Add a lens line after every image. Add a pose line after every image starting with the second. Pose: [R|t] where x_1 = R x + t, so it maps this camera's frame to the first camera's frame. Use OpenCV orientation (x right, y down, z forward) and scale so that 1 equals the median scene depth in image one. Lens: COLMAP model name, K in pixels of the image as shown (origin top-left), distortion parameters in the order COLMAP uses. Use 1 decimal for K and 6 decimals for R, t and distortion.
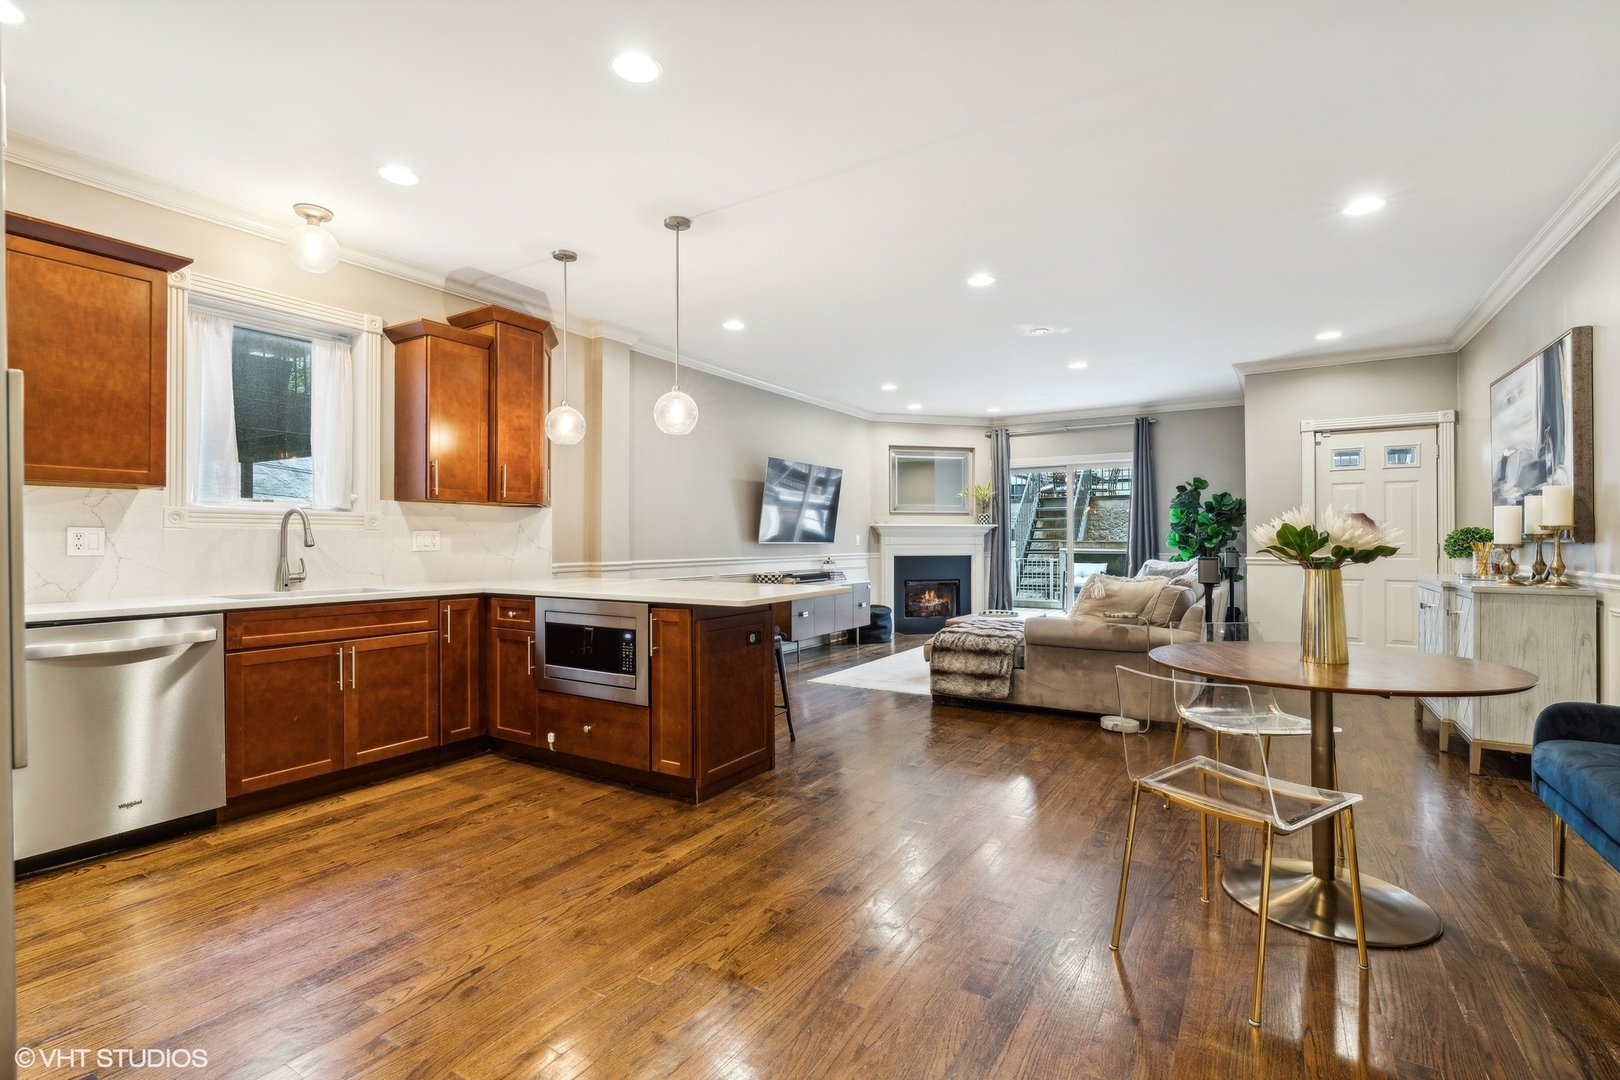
lens RADIAL K [[746.3, 0, 810.0], [0, 746.3, 540.0], [0, 0, 1]] dist [-0.000688, -0.000025]
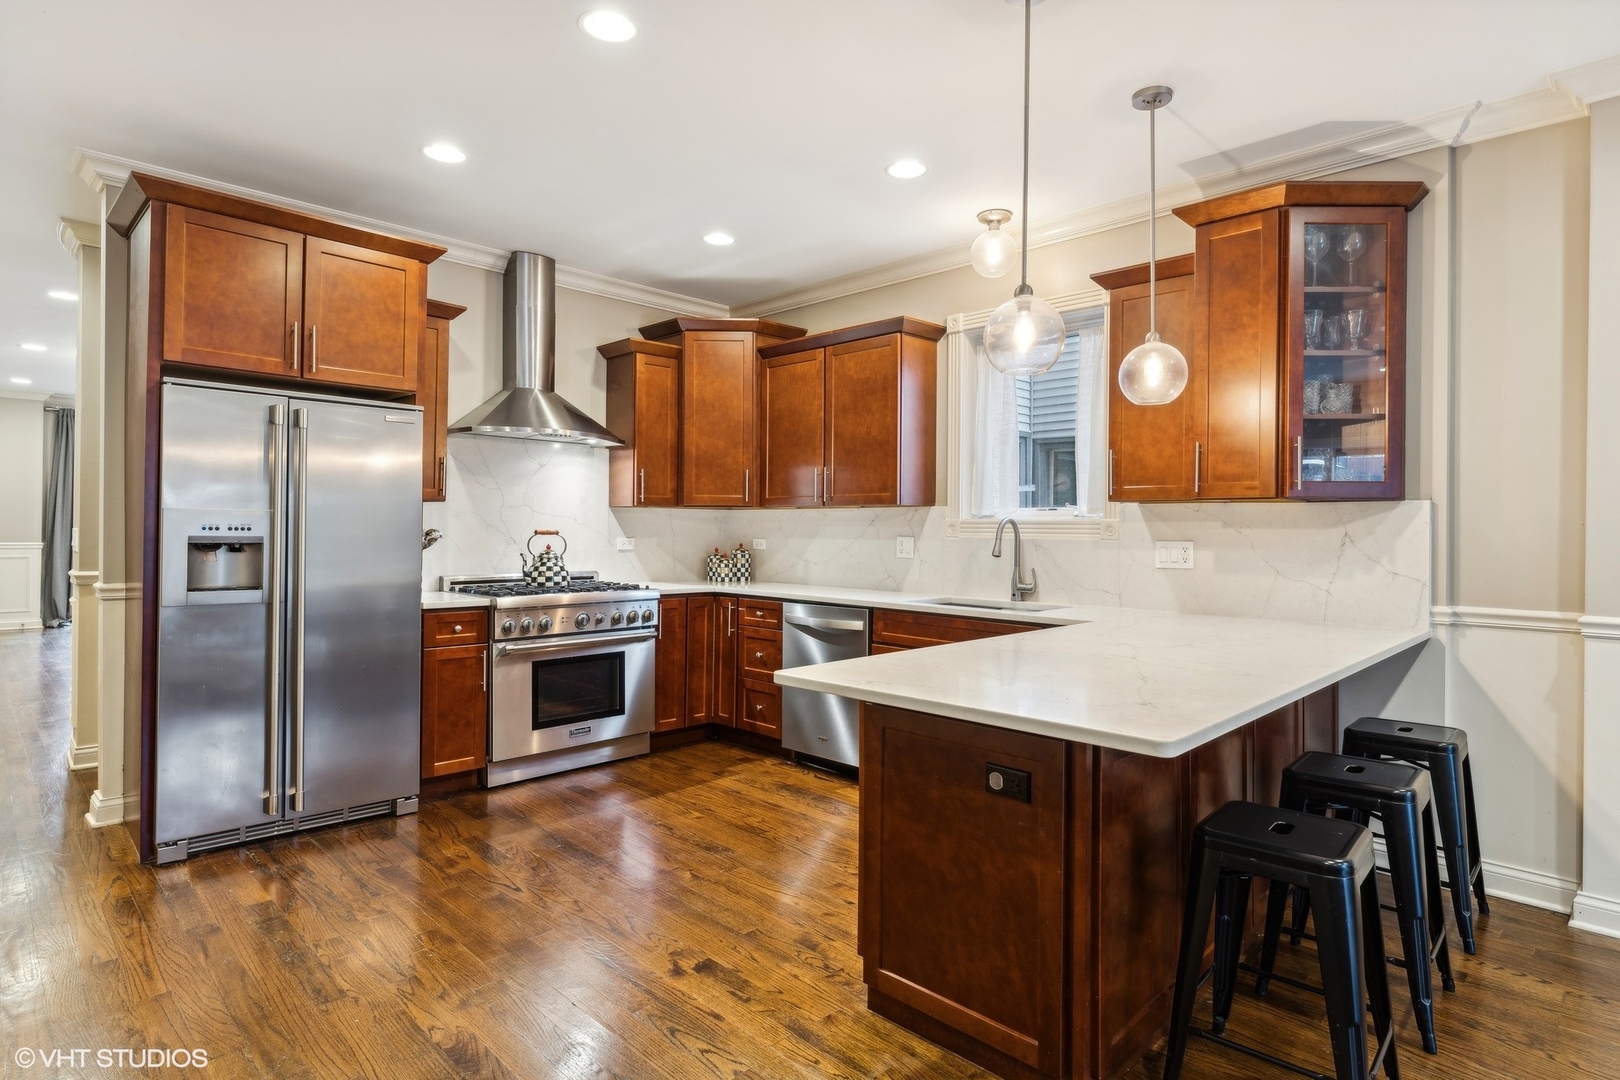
lens RADIAL K [[857.5, 0, 806.9], [0, 857.5, 524.5], [0, 0, 1]] dist [-0.000741, -0.000364]
pose [[-0.236841, -0.002829, -0.971544, 0.322541], [-0.007241, 0.999973, -0.001146, -0.020320], [0.971521, 0.006764, -0.236855, 0.676354]]
